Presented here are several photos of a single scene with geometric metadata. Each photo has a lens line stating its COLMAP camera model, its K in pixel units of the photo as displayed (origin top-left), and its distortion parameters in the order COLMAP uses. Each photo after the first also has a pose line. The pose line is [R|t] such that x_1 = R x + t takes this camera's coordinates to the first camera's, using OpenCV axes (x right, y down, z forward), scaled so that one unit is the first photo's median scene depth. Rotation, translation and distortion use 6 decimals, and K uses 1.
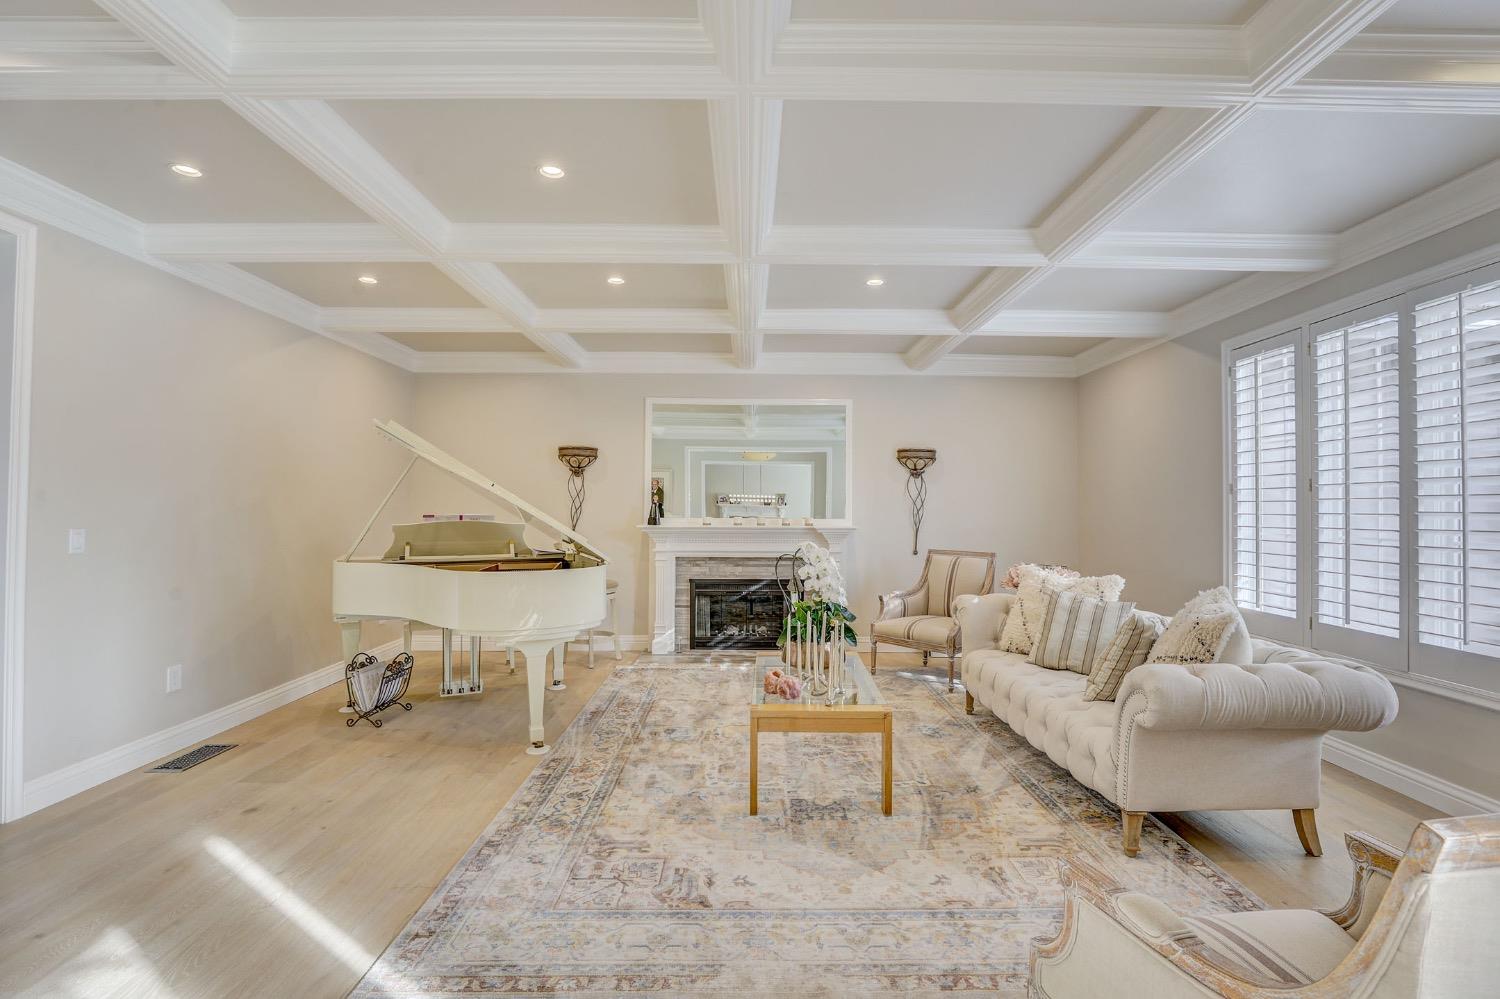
lens RADIAL K [[685.2, 0, 746.9], [0, 685.2, 501.3], [0, 0, 1]] dist [-0.030493, 0.004411]
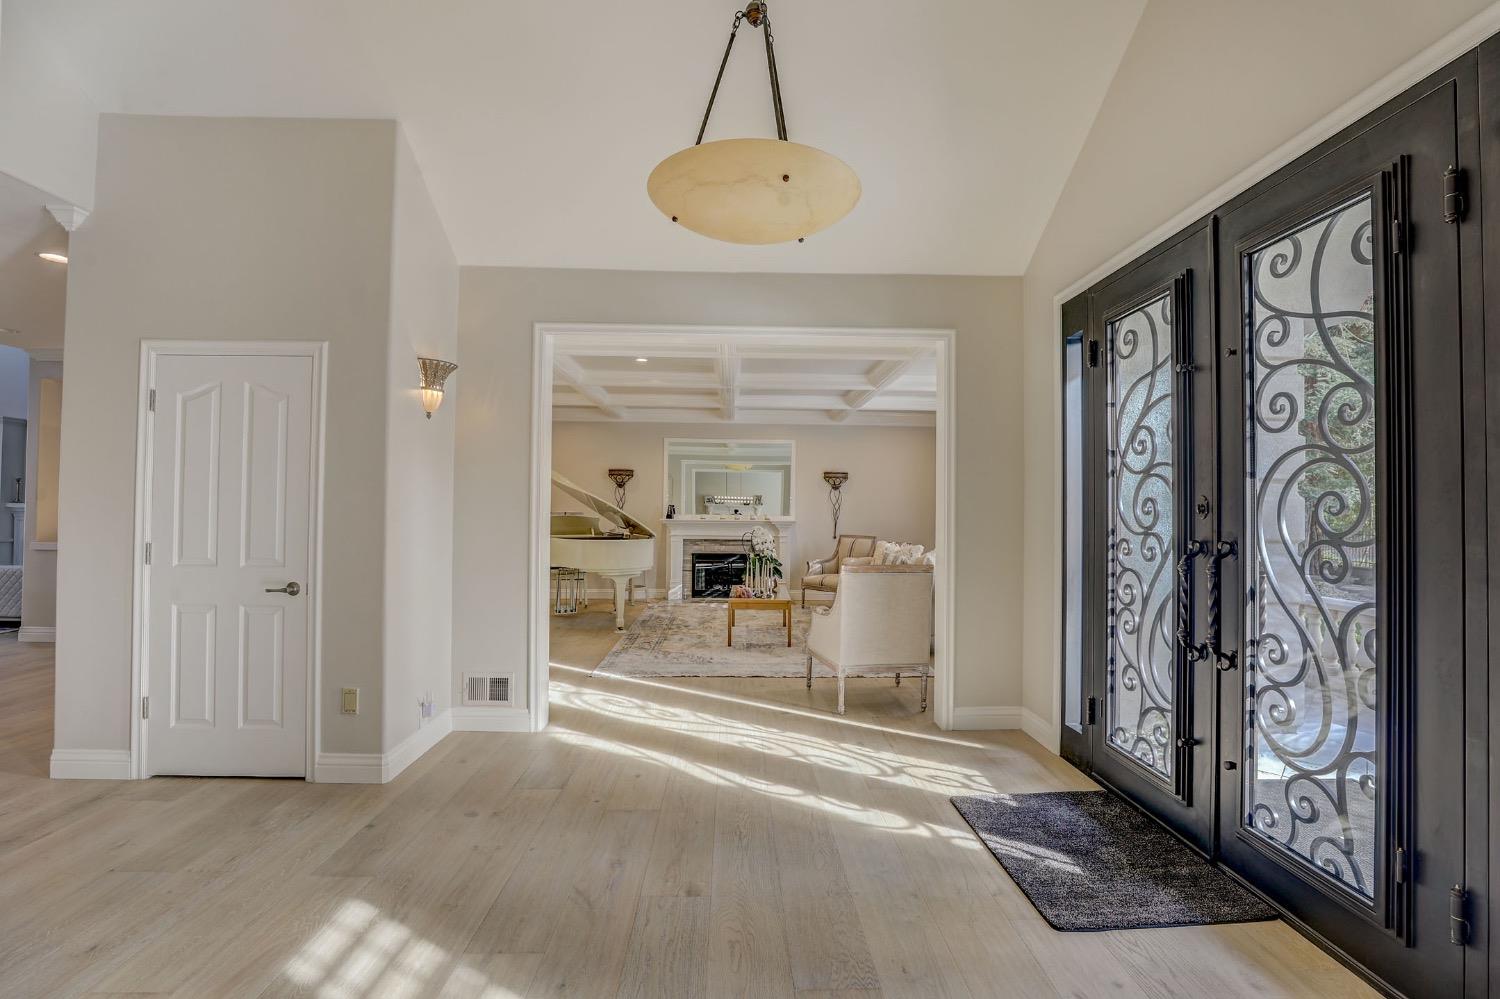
lens RADIAL K [[685.2, 0, 754.6], [0, 685.2, 499.1], [0, 0, 1]] dist [-0.030493, 0.004411]
pose [[0.999353, 0.006078, 0.035459, 0.004612], [-0.006055, 0.999981, -0.000774, -0.011111], [-0.035463, 0.000559, 0.999371, -0.595908]]
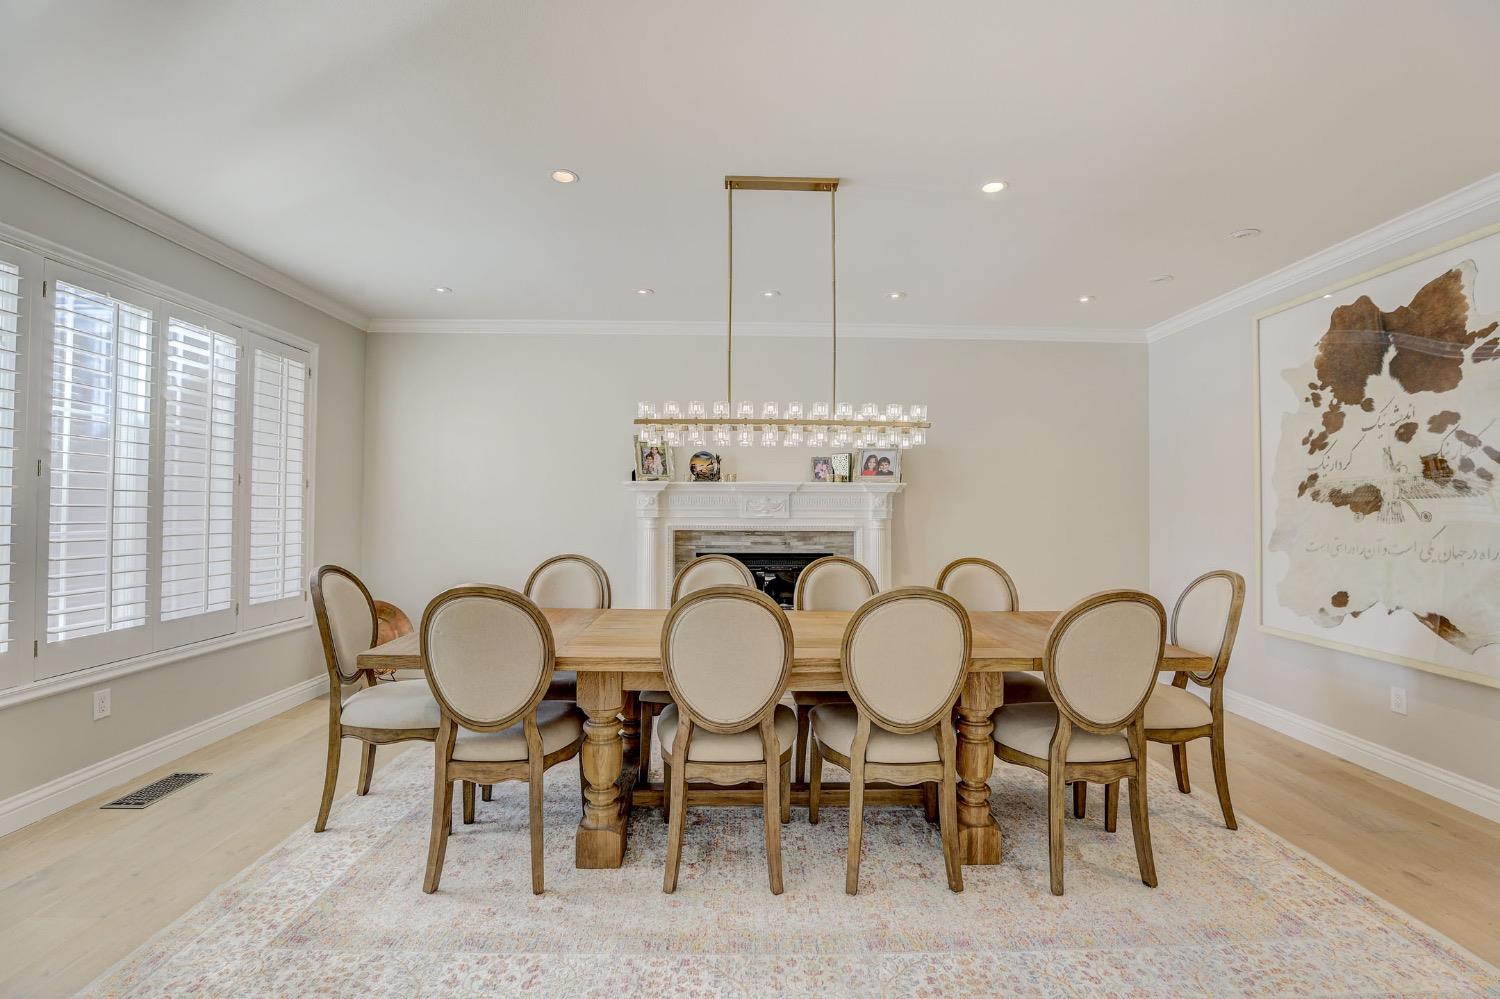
lens RADIAL K [[685.2, 0, 751.0], [0, 685.2, 499.5], [0, 0, 1]] dist [-0.030493, 0.004411]
pose [[-0.999857, -0.004133, -0.016399, 0.031010], [-0.003663, 0.999584, -0.028622, 0.021294], [0.016511, -0.028558, -0.999456, 1.176649]]
